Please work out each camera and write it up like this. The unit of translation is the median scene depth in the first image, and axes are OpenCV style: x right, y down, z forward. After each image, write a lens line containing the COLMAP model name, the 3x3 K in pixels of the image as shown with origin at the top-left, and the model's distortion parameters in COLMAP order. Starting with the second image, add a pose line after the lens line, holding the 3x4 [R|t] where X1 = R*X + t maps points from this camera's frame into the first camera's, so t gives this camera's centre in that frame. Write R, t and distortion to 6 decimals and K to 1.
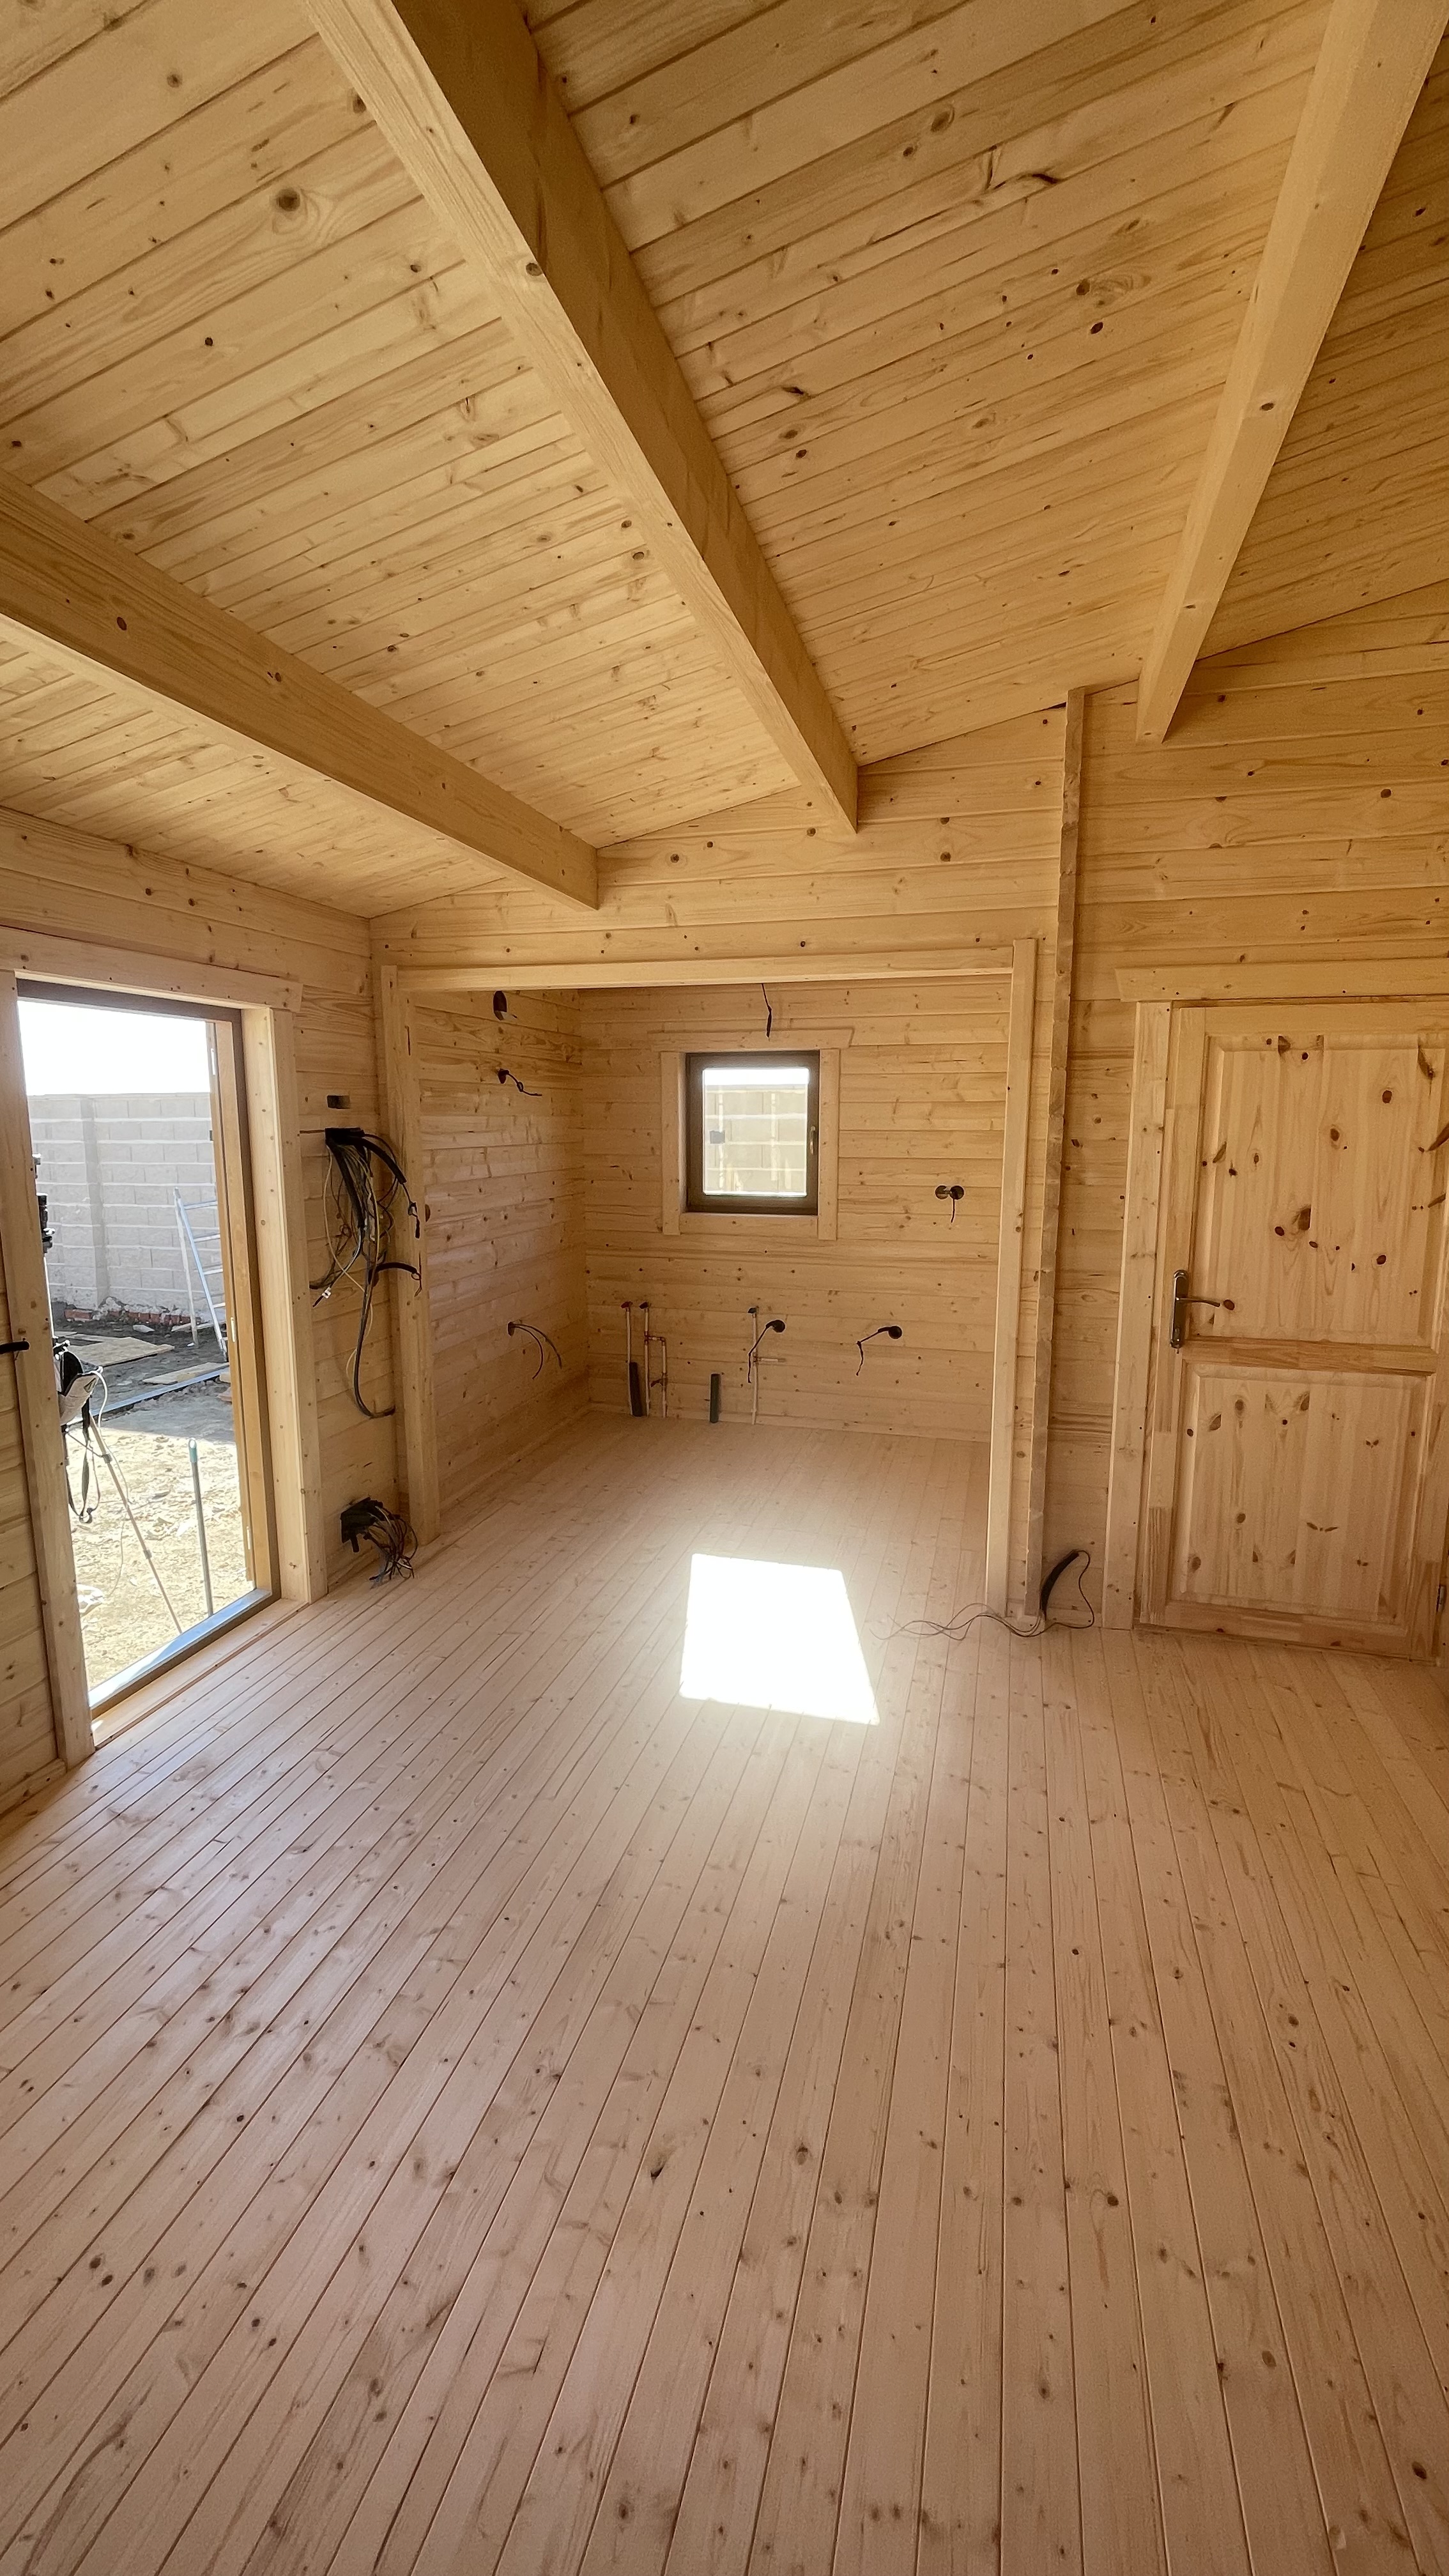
lens RADIAL K [[1041.3, 0, 724.2], [0, 1041.3, 1282.1], [0, 0, 1]] dist [-0.000351, 0.000242]
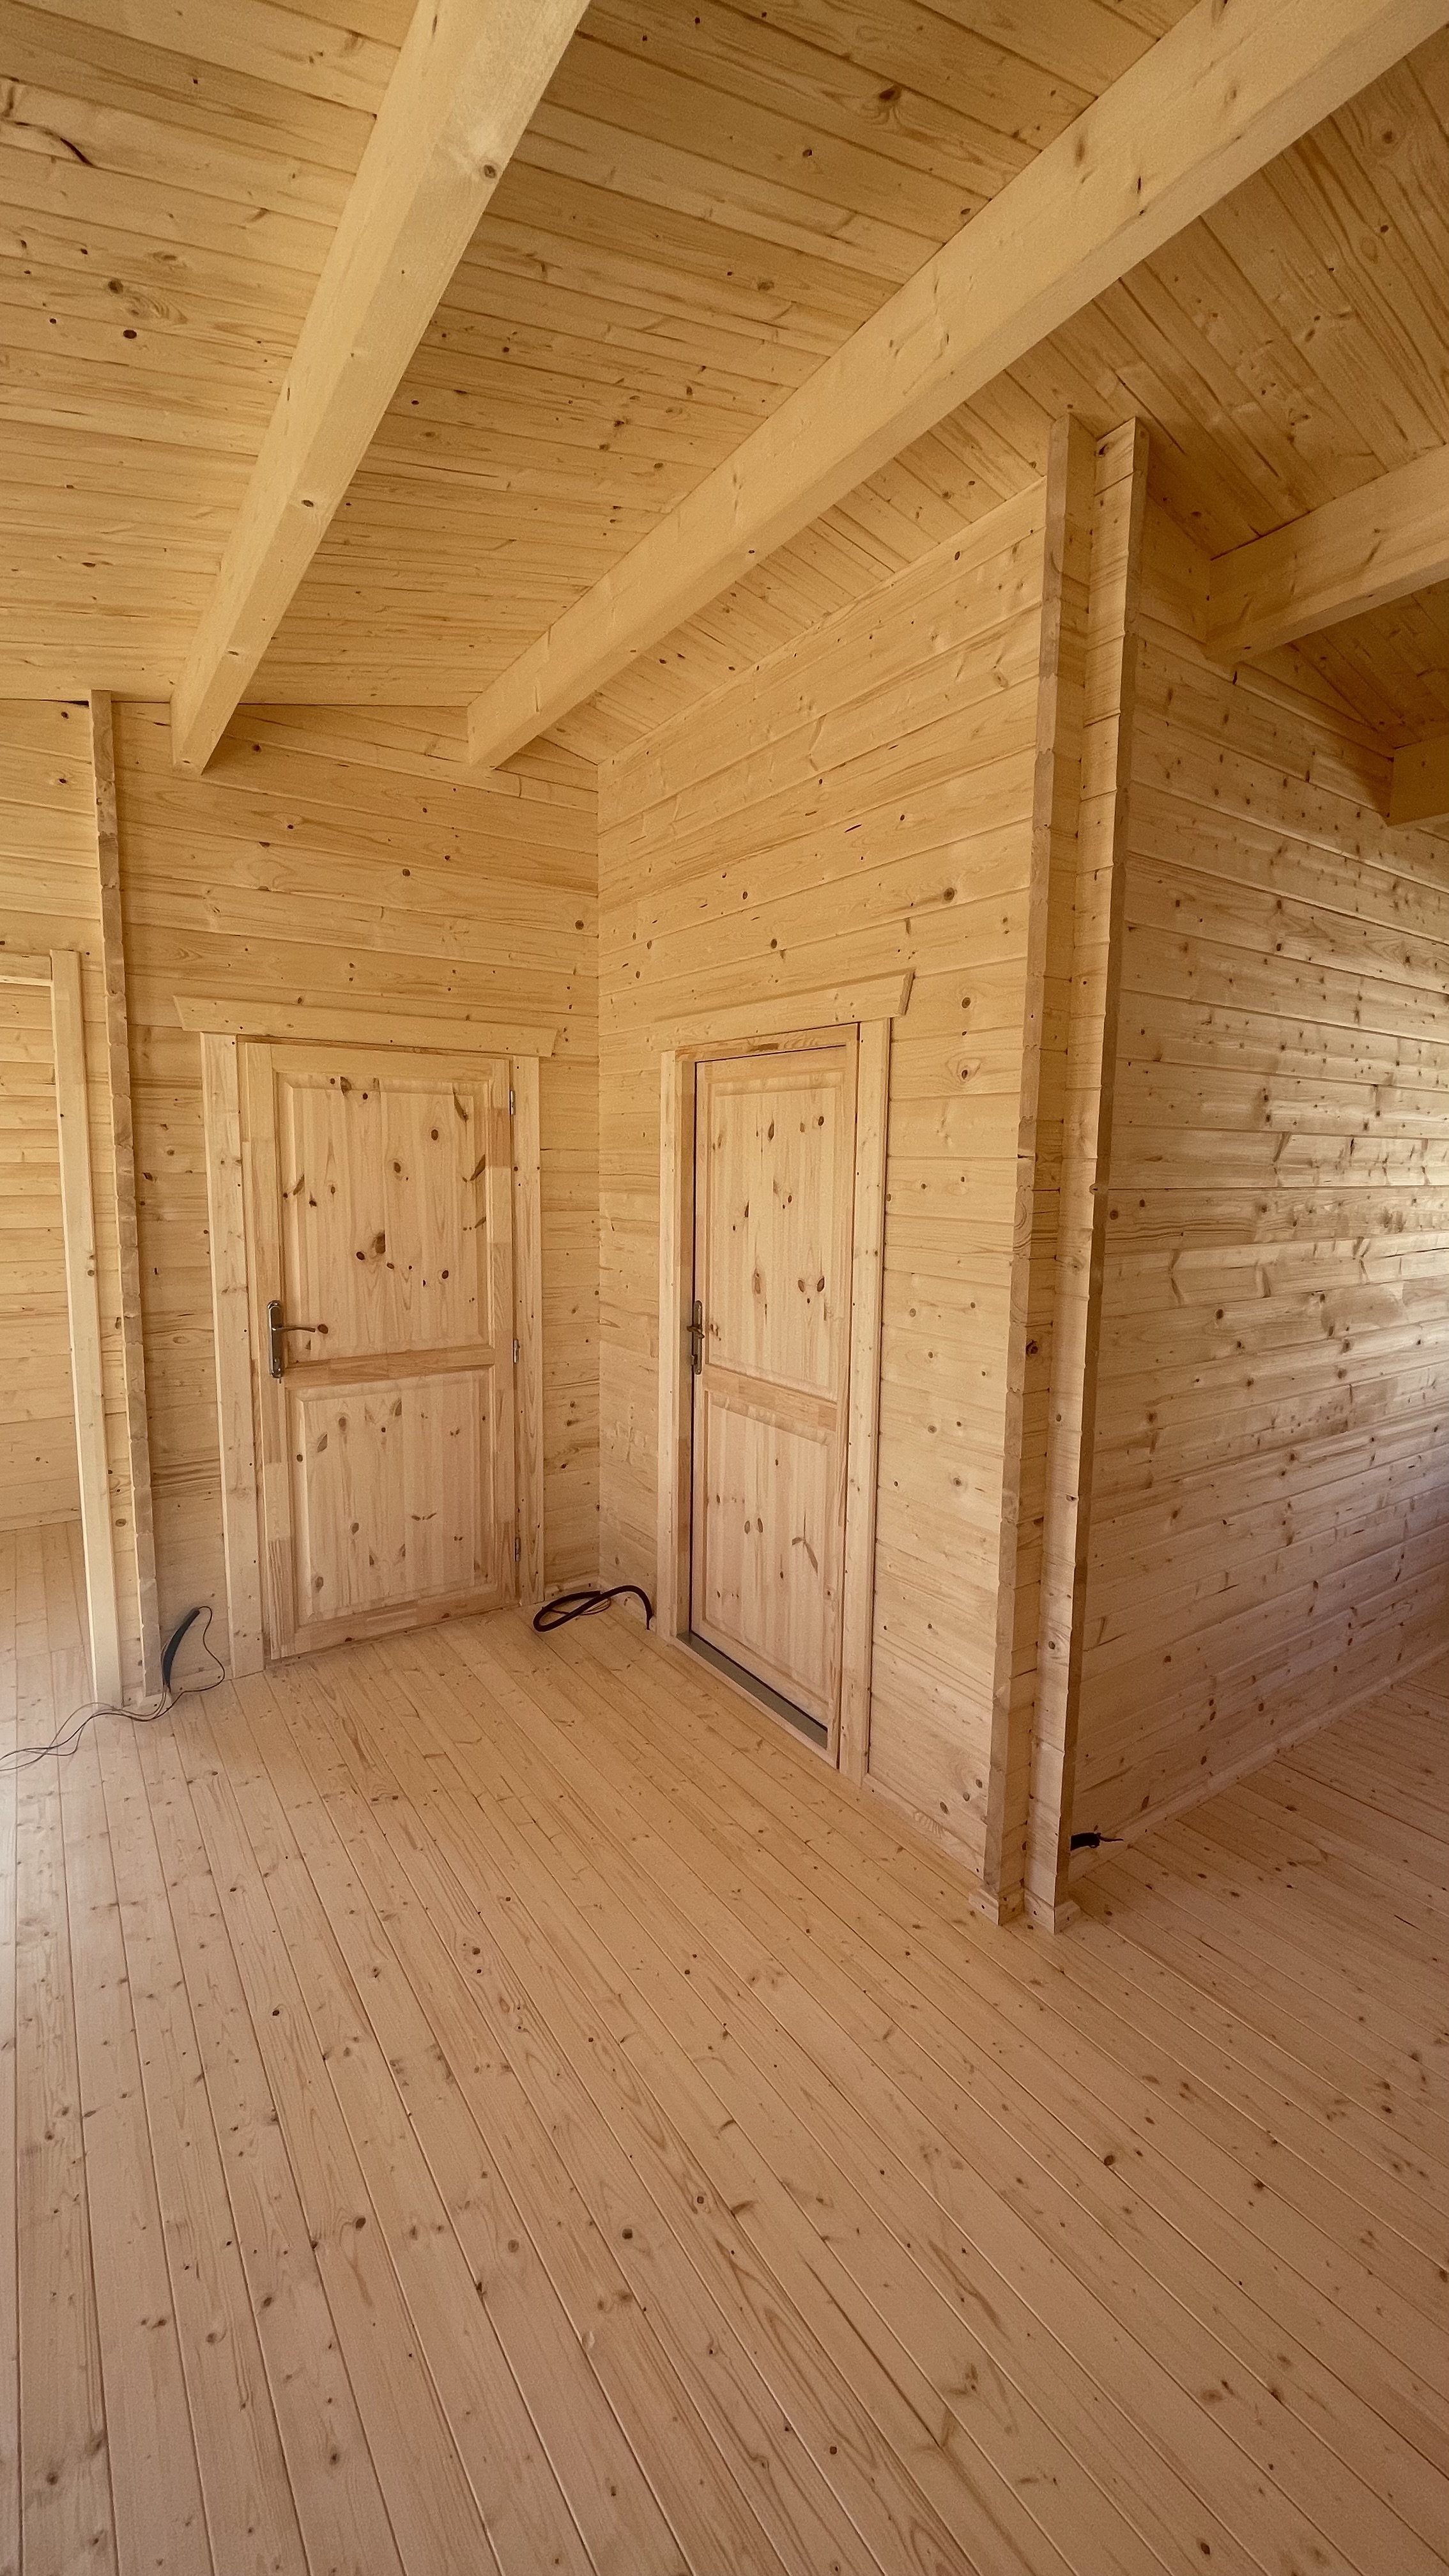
lens RADIAL K [[1041.3, 0, 723.3], [0, 1041.3, 1283.0], [0, 0, 1]] dist [-0.000351, 0.000242]
pose [[0.649951, -0.086006, 0.755094, -0.044016], [0.108304, 0.993917, 0.019985, -0.001678], [-0.752219, 0.068791, 0.655312, 0.007483]]
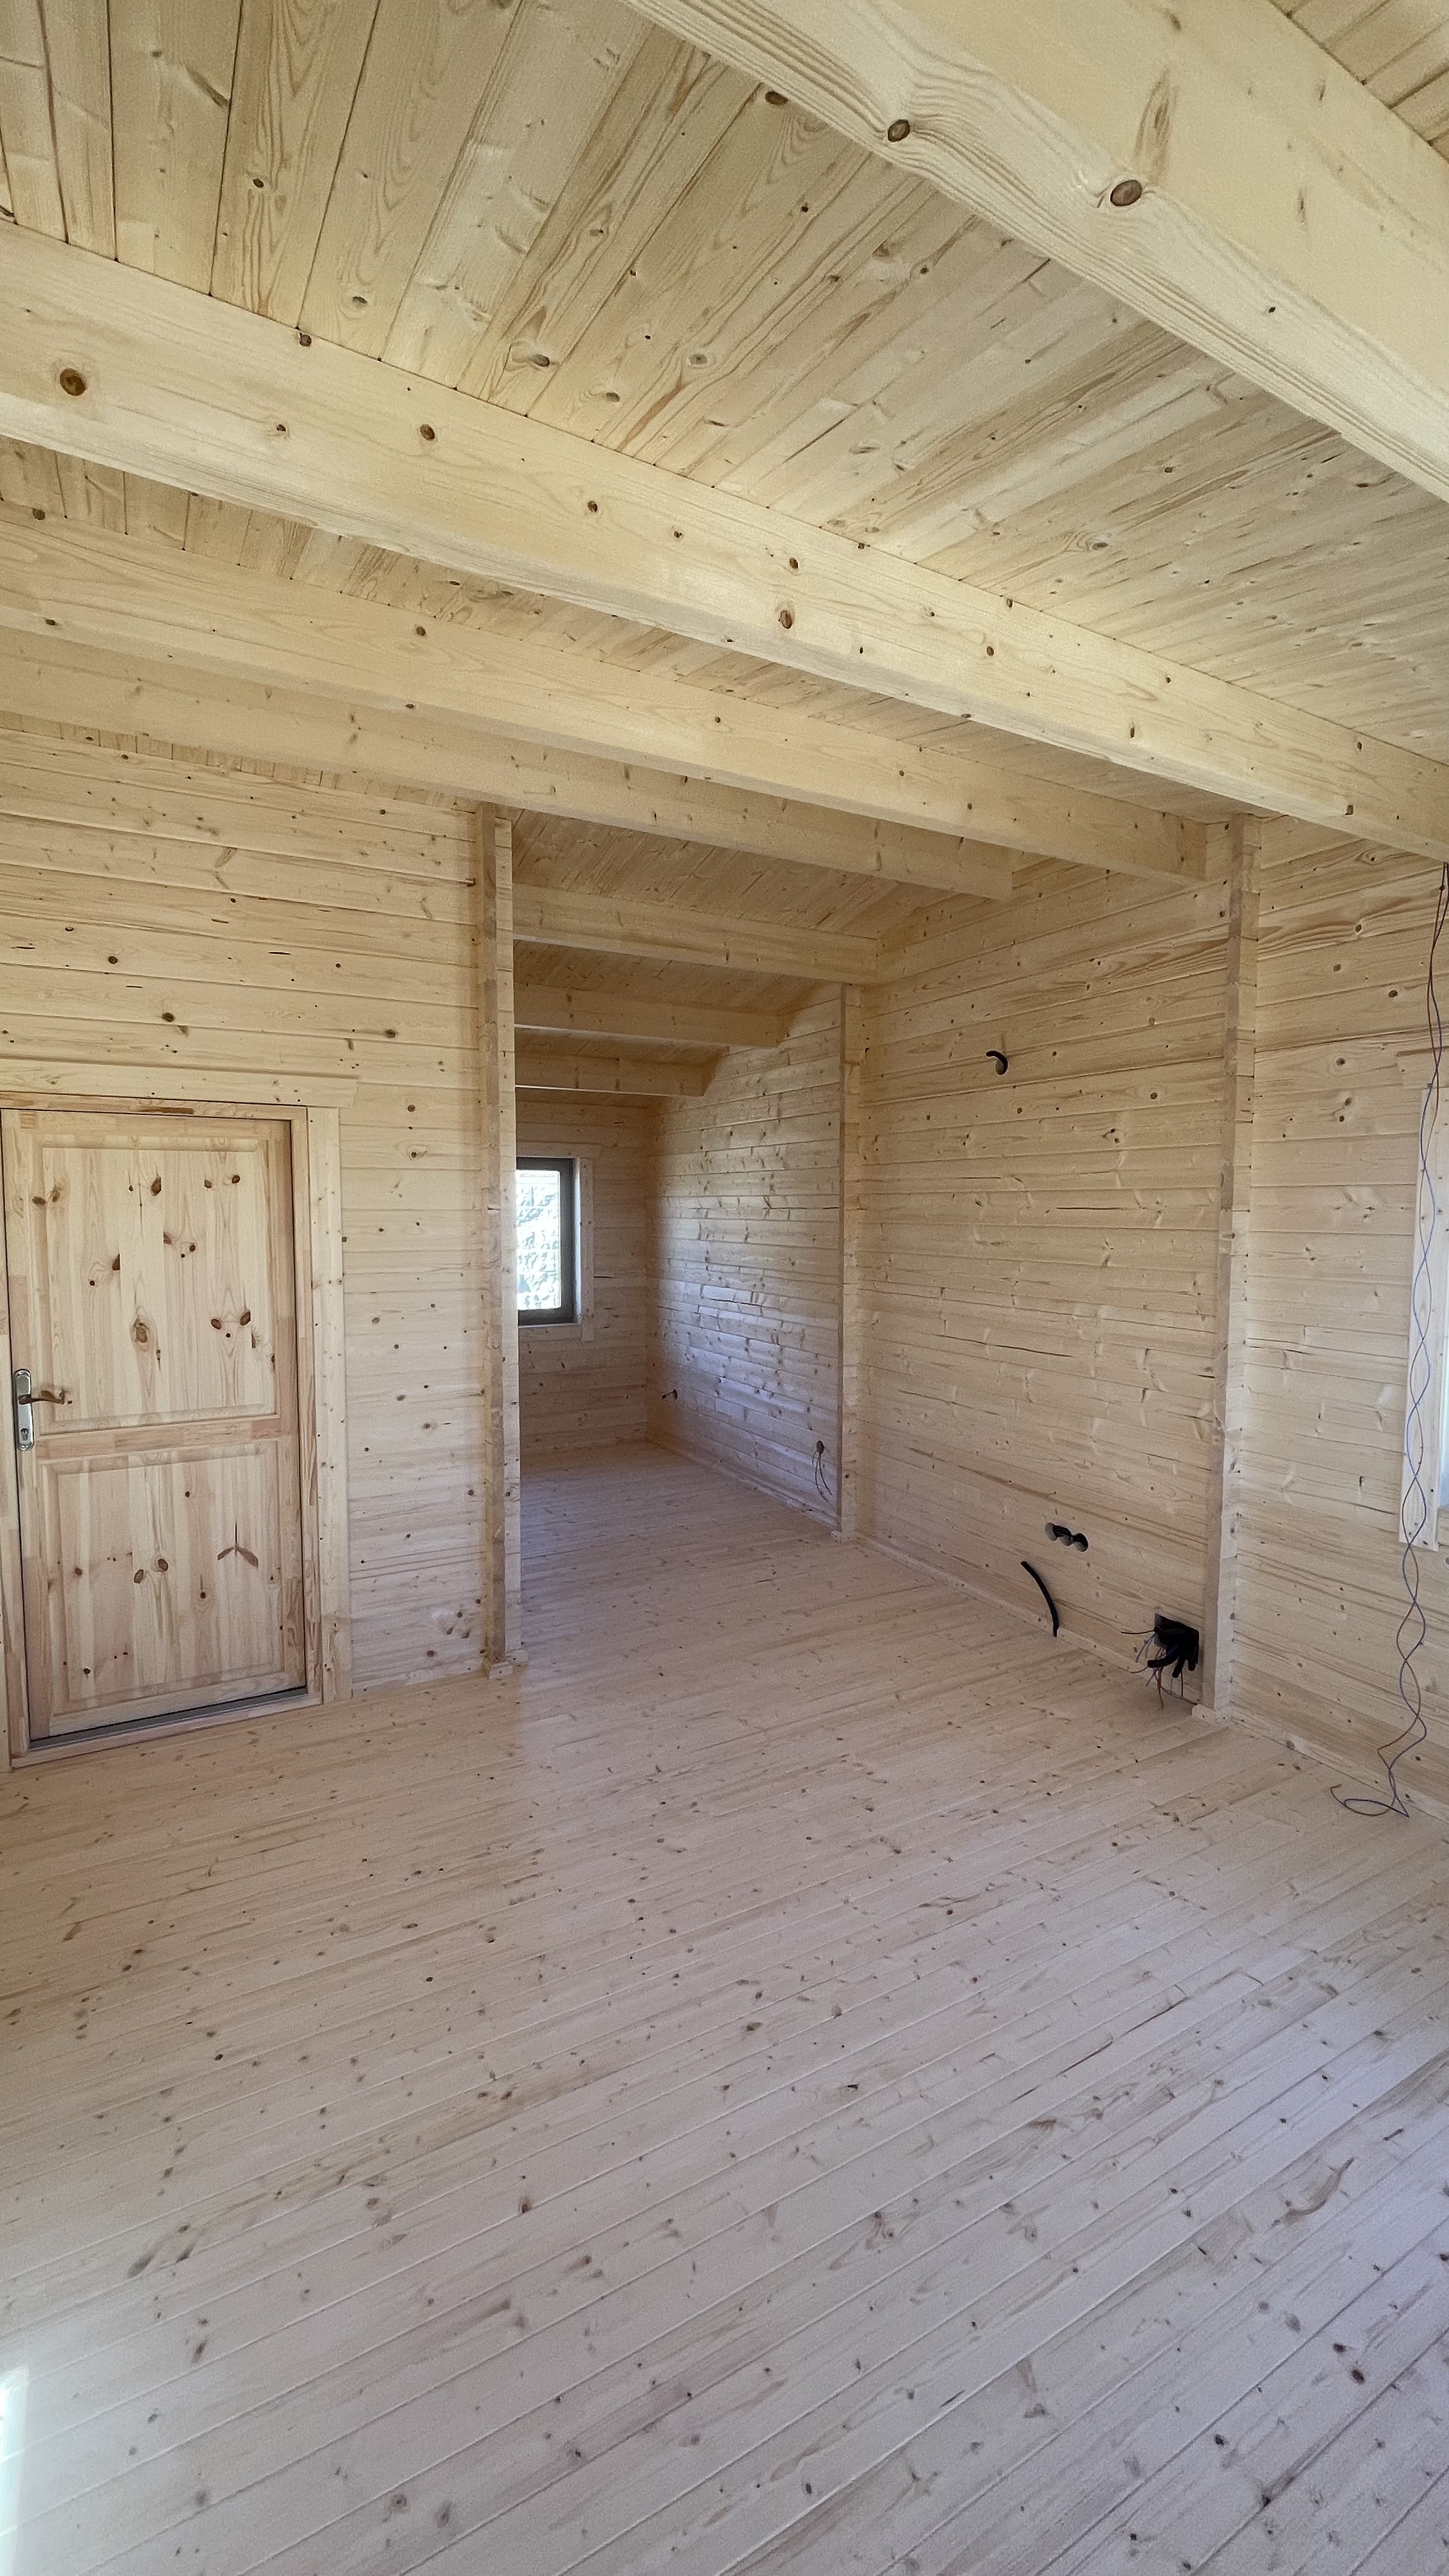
lens RADIAL K [[1041.3, 0, 723.9], [0, 1041.3, 1287.2], [0, 0, 1]] dist [-0.000351, 0.000242]
pose [[-0.703844, -0.050959, 0.708524, -0.463221], [0.112548, 0.976825, 0.182061, -0.167711], [-0.701382, 0.207886, -0.681797, 1.075528]]
